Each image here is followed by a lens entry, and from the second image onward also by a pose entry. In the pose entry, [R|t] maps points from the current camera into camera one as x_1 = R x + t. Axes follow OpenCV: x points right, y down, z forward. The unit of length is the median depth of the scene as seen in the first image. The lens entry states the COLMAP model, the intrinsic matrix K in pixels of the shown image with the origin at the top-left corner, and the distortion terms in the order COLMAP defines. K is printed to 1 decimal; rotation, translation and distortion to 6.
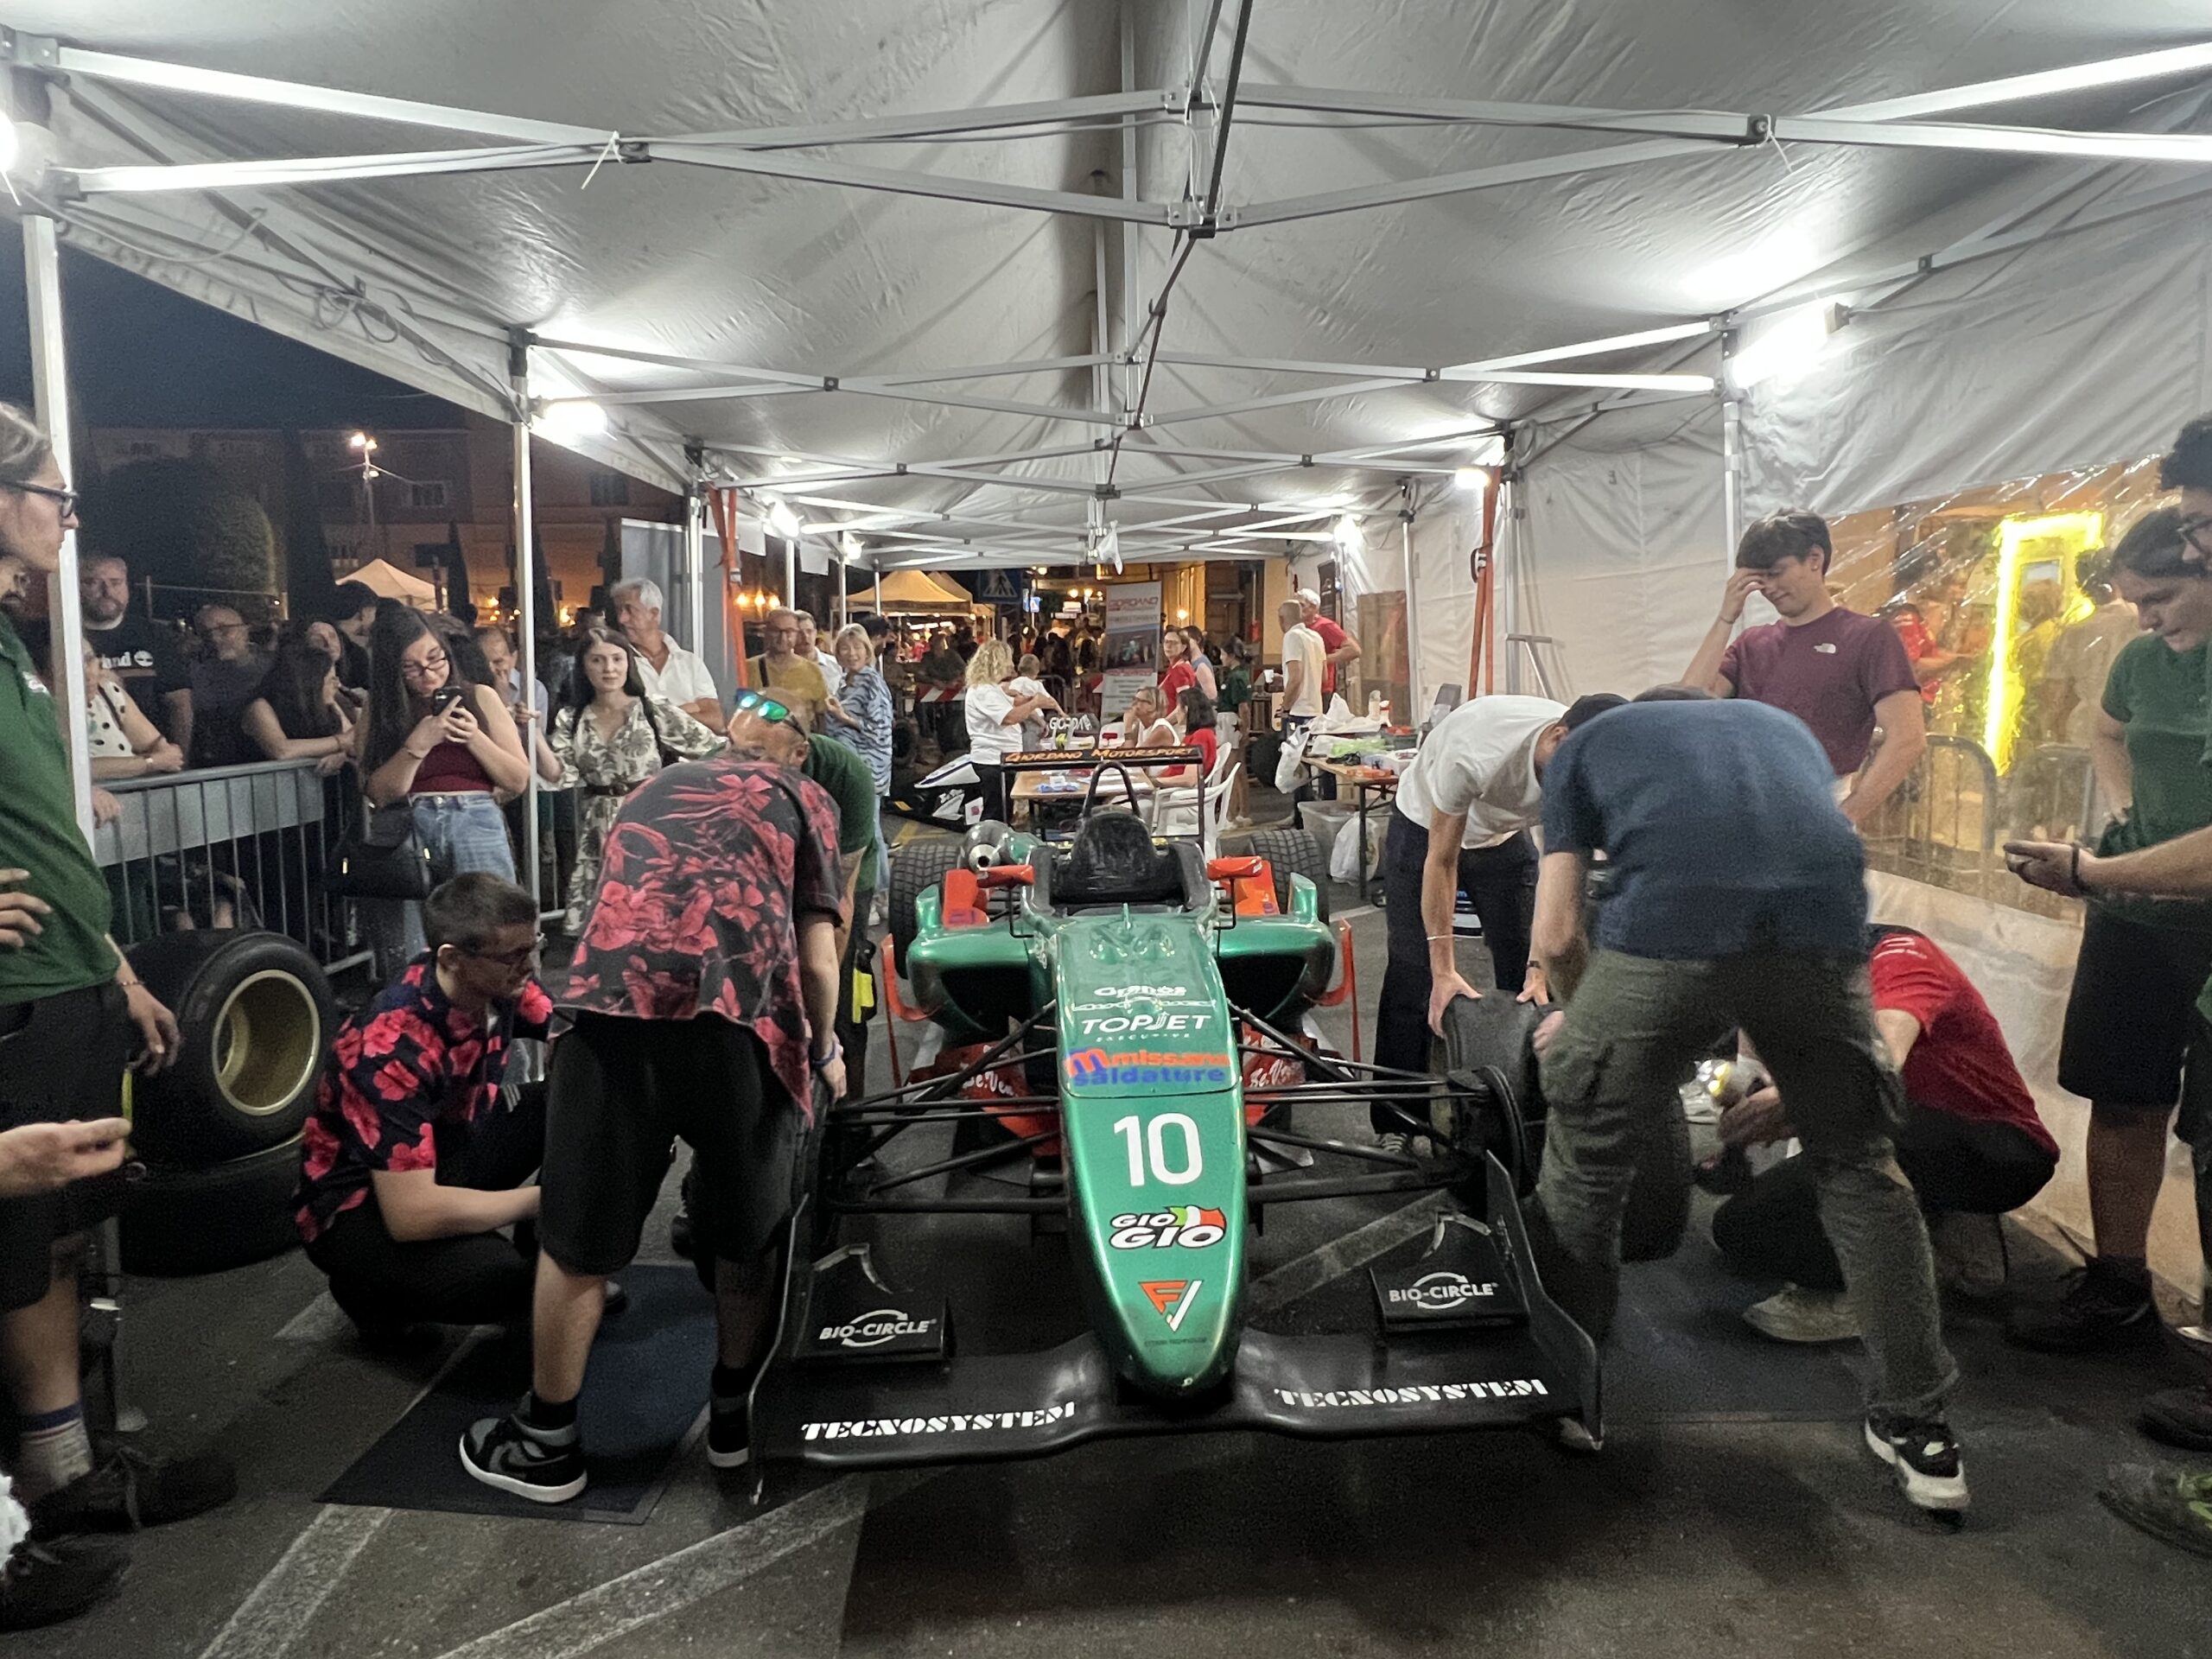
lens RADIAL K [[1327.9, 0, 1102.4], [0, 1327.9, 830.2], [0, 0, 1]] dist [0.001816, 0.002068]
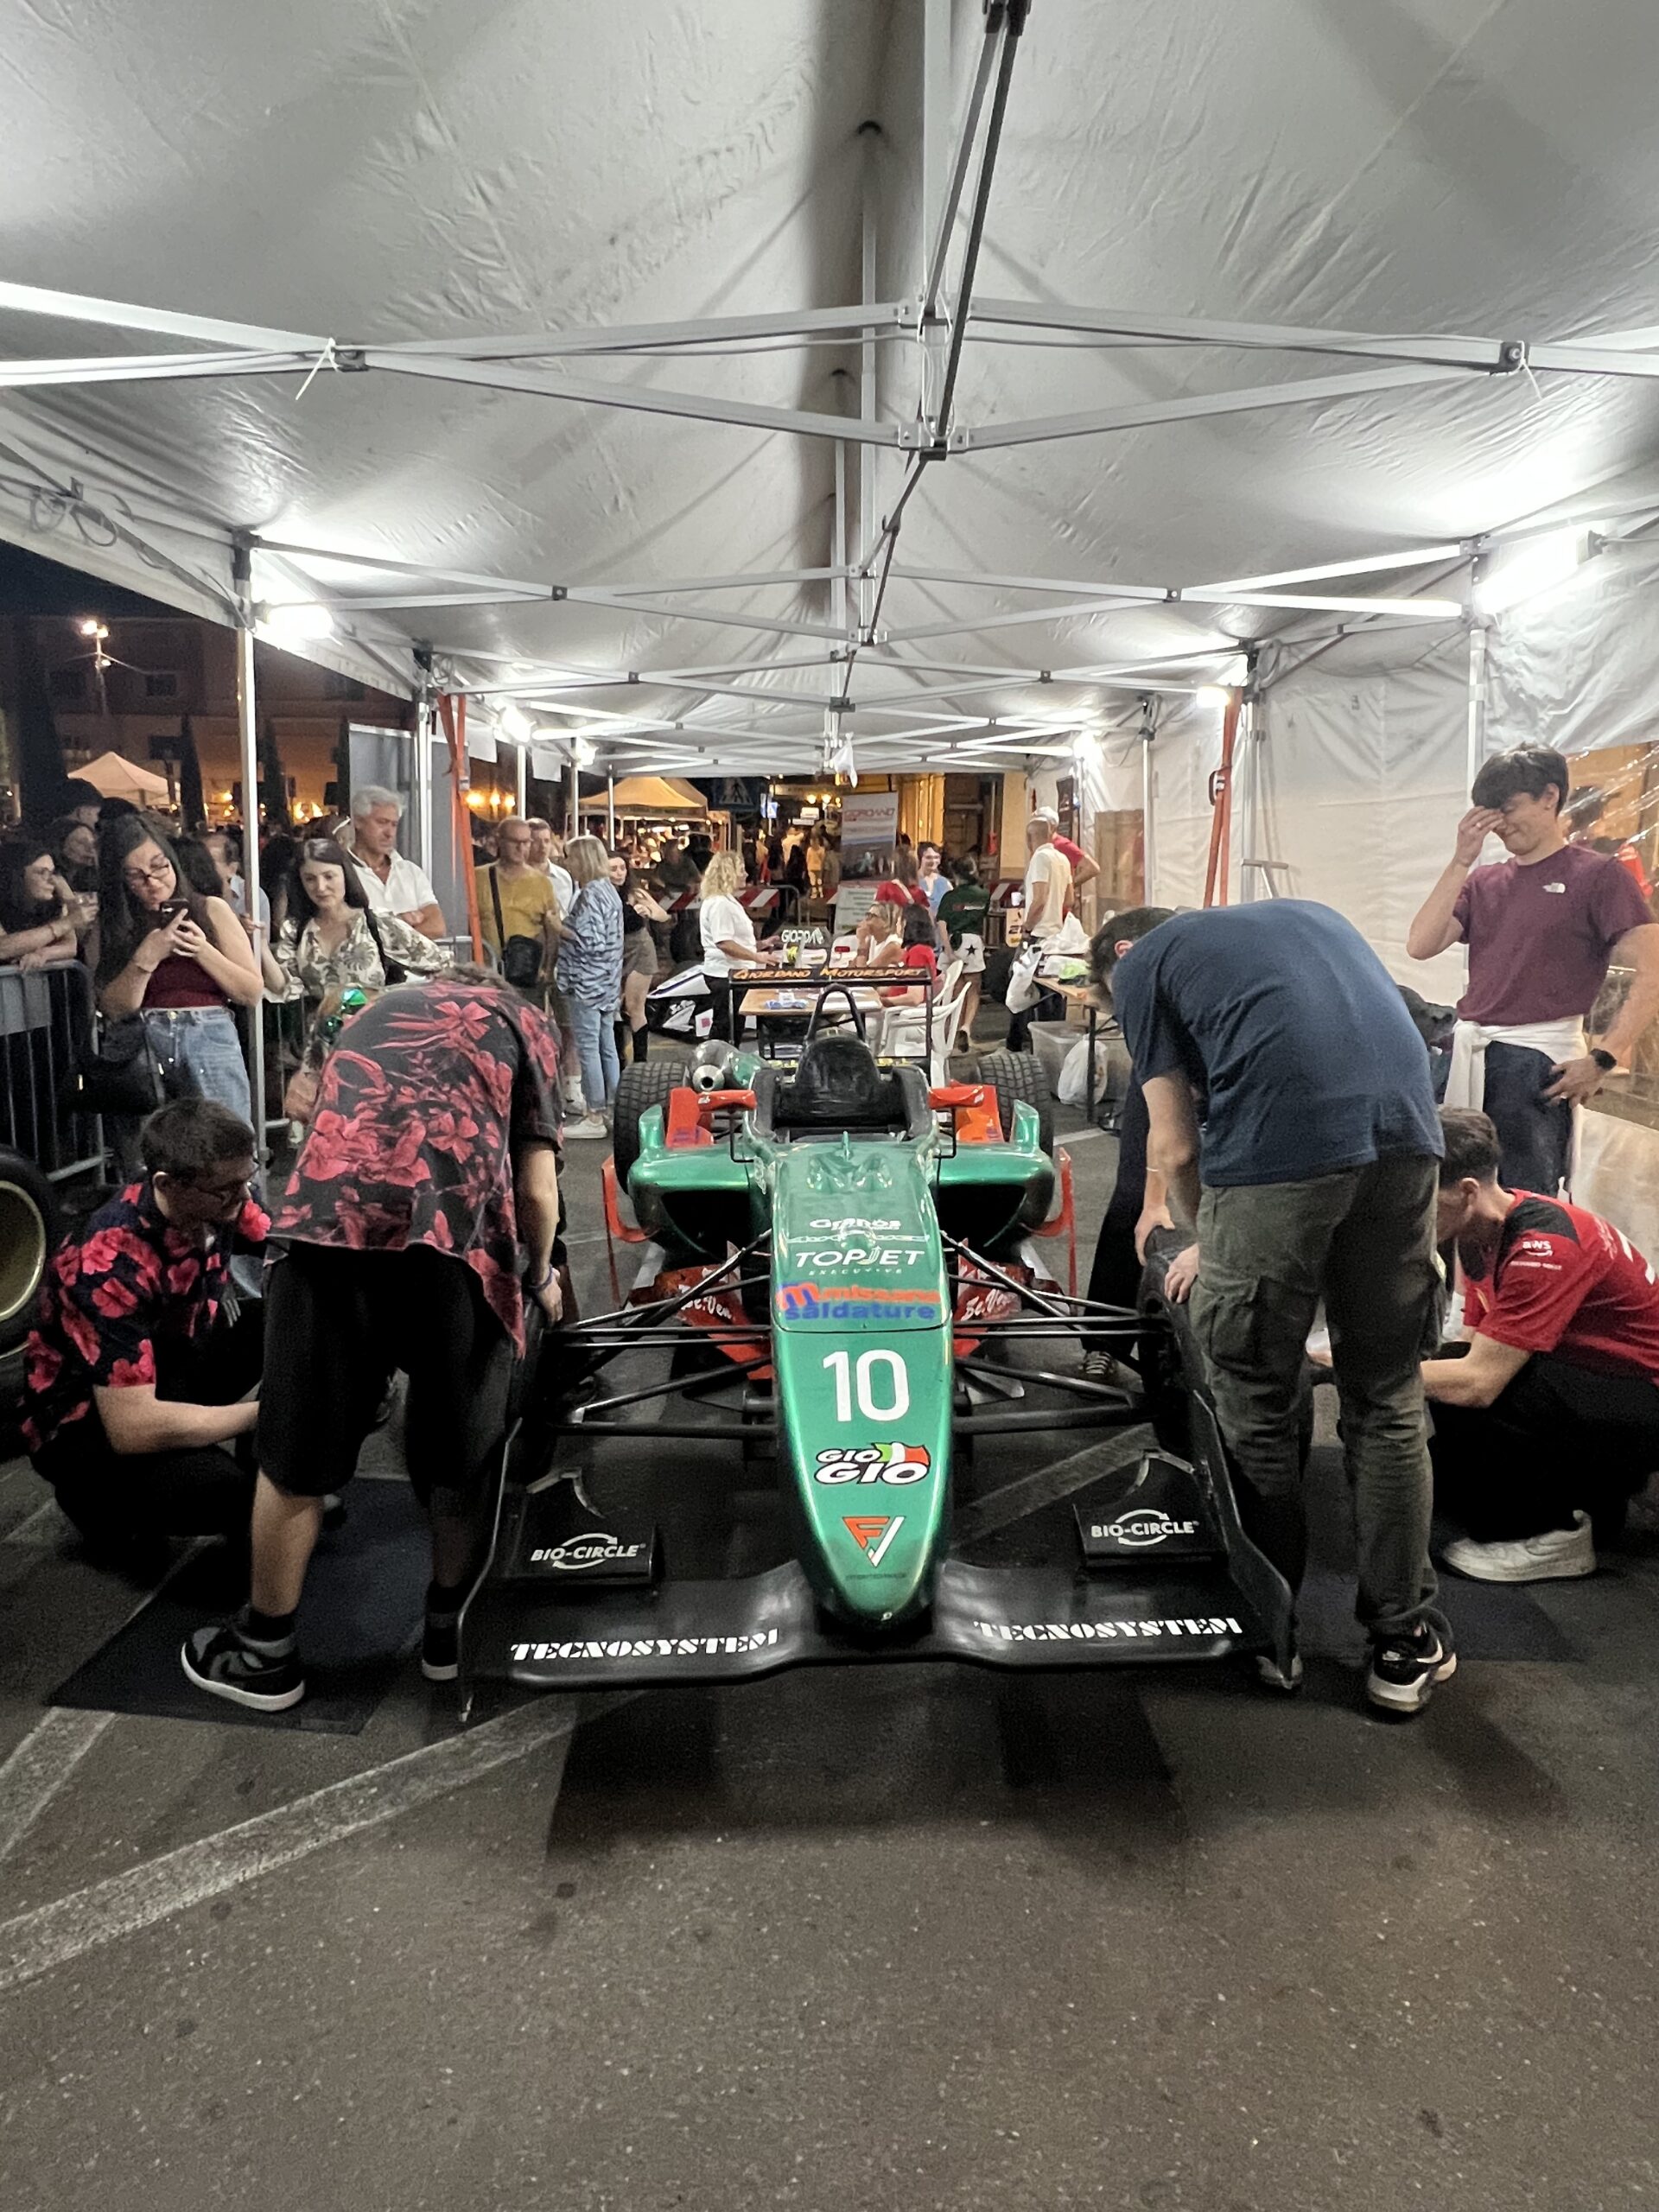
lens RADIAL K [[1327.5, 0, 829.5], [0, 1327.5, 1106.0], [0, 0, 1]] dist [0.002024, 0.001458]
pose [[0.999762, 0.020866, -0.006322, 0.009948], [-0.020492, 0.998310, 0.054383, -0.016318], [0.007446, -0.054241, 0.998500, 0.001478]]
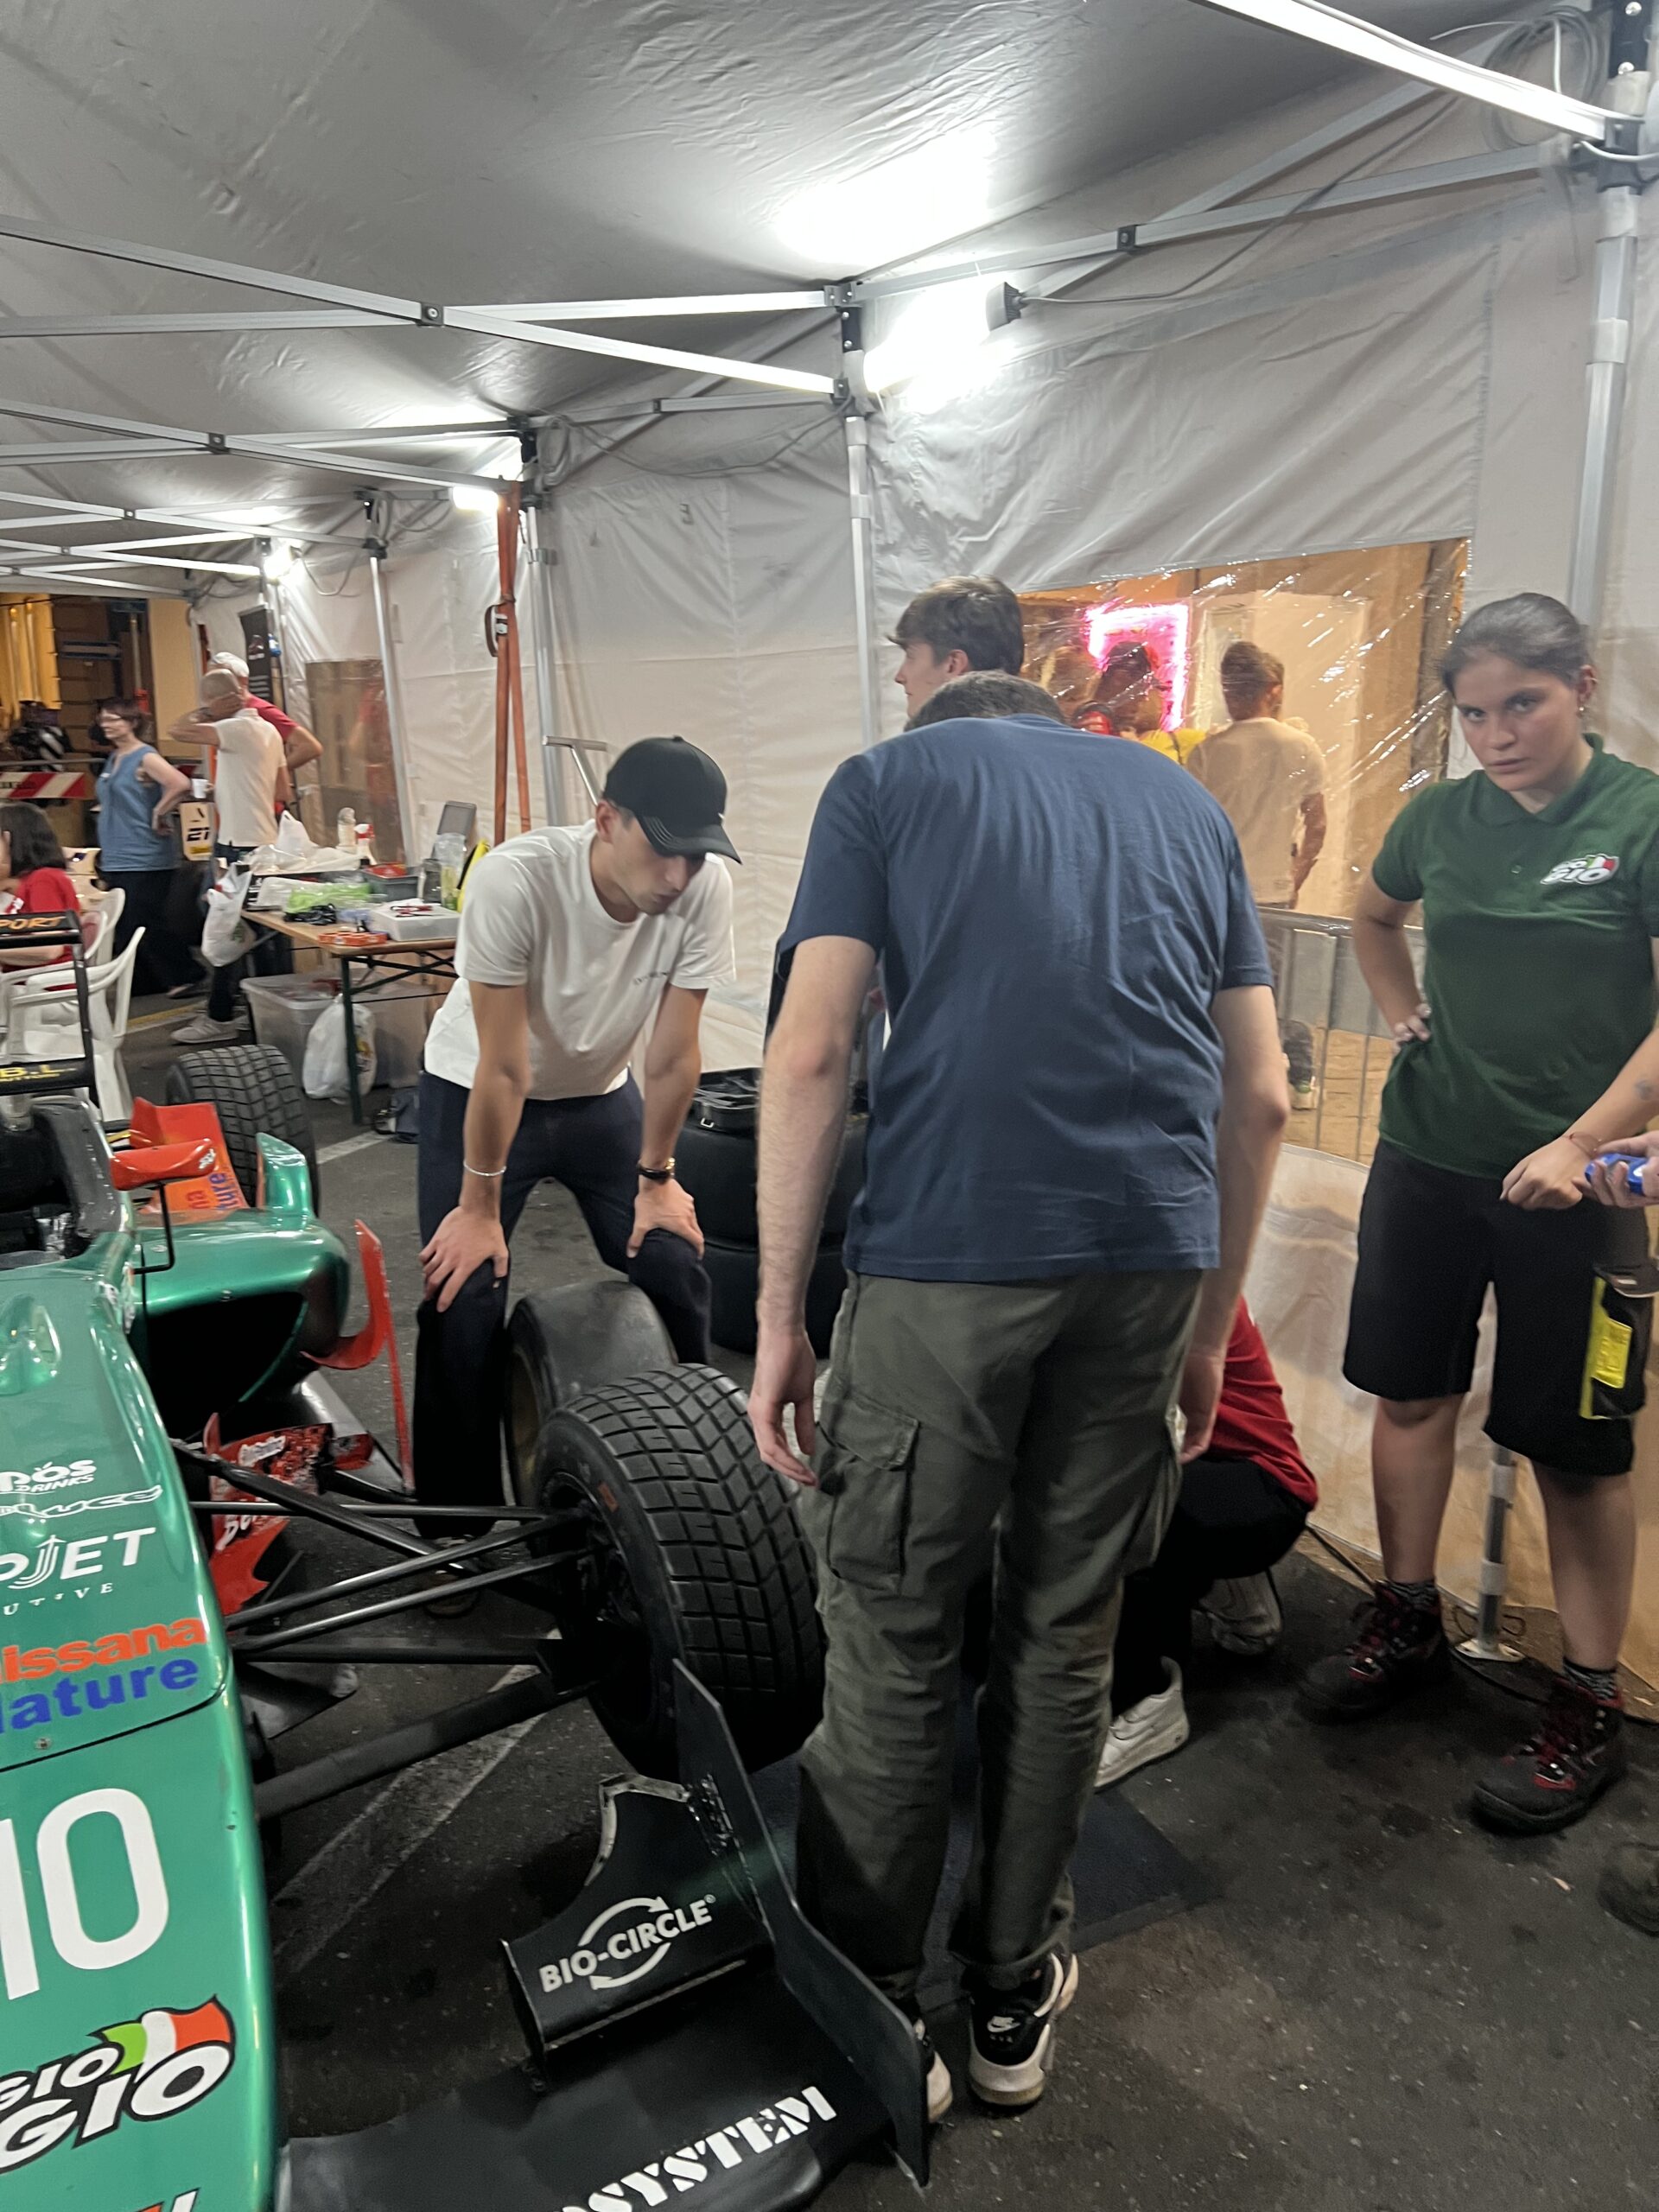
lens RADIAL K [[1633.1, 0, 829.5], [0, 1633.1, 1106.0], [0, 0, 1]] dist [0.044179, -0.045861]
pose [[0.875829, -0.088279, 0.474479, 0.016198], [0.043318, 0.993540, 0.104893, -0.054074], [-0.480674, -0.071315, 0.873995, 0.232414]]
